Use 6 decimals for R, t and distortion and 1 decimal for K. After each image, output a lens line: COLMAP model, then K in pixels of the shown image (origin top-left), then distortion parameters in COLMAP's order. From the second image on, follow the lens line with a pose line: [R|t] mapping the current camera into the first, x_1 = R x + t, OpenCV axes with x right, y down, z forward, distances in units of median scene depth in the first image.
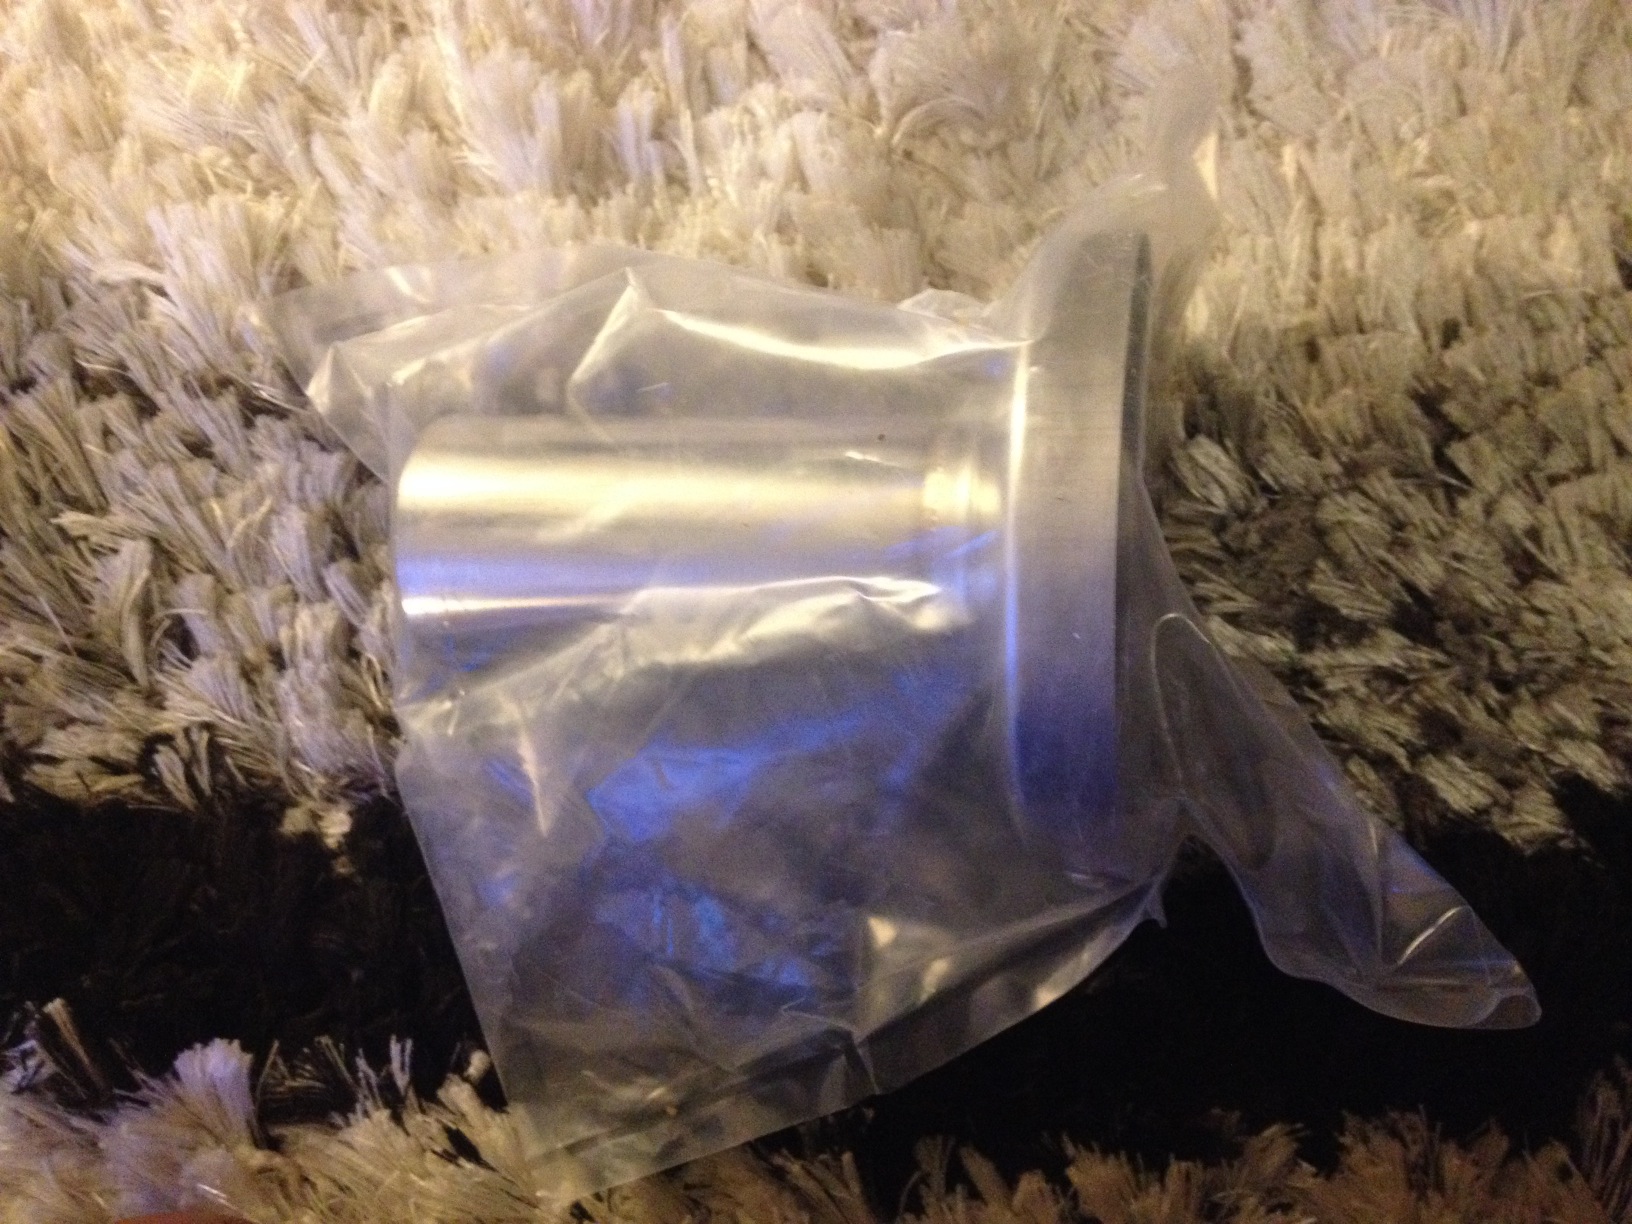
lens RADIAL K [[1594.4, 0, 809.1], [0, 1594.4, 607.0], [0, 0, 1]] dist [0.197020, -0.509548]
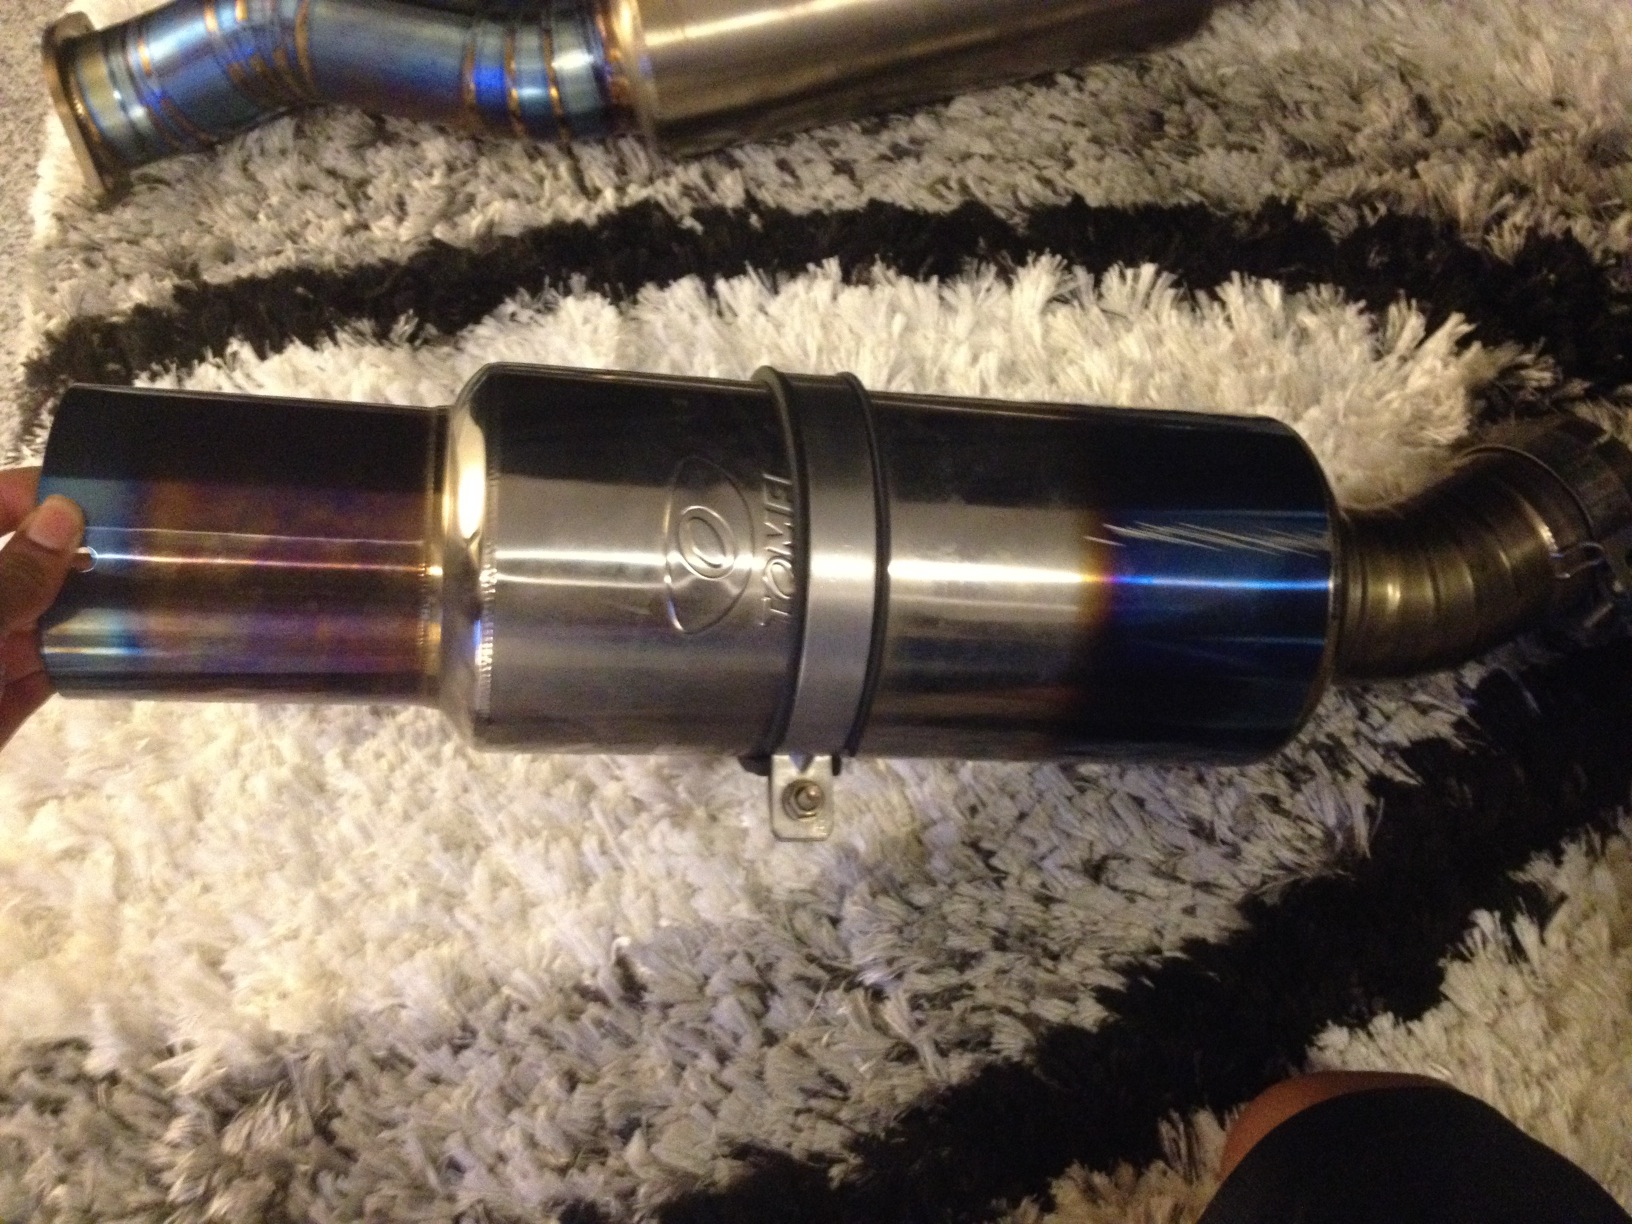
lens RADIAL K [[1641.3, 0, 819.5], [0, 1641.3, 582.8], [0, 0, 1]] dist [0.149009, -0.338843]
pose [[0.939093, -0.338896, 0.057049, 0.176600], [0.336803, 0.874569, -0.348846, 0.268527], [0.068329, 0.346813, 0.935442, -1.211243]]
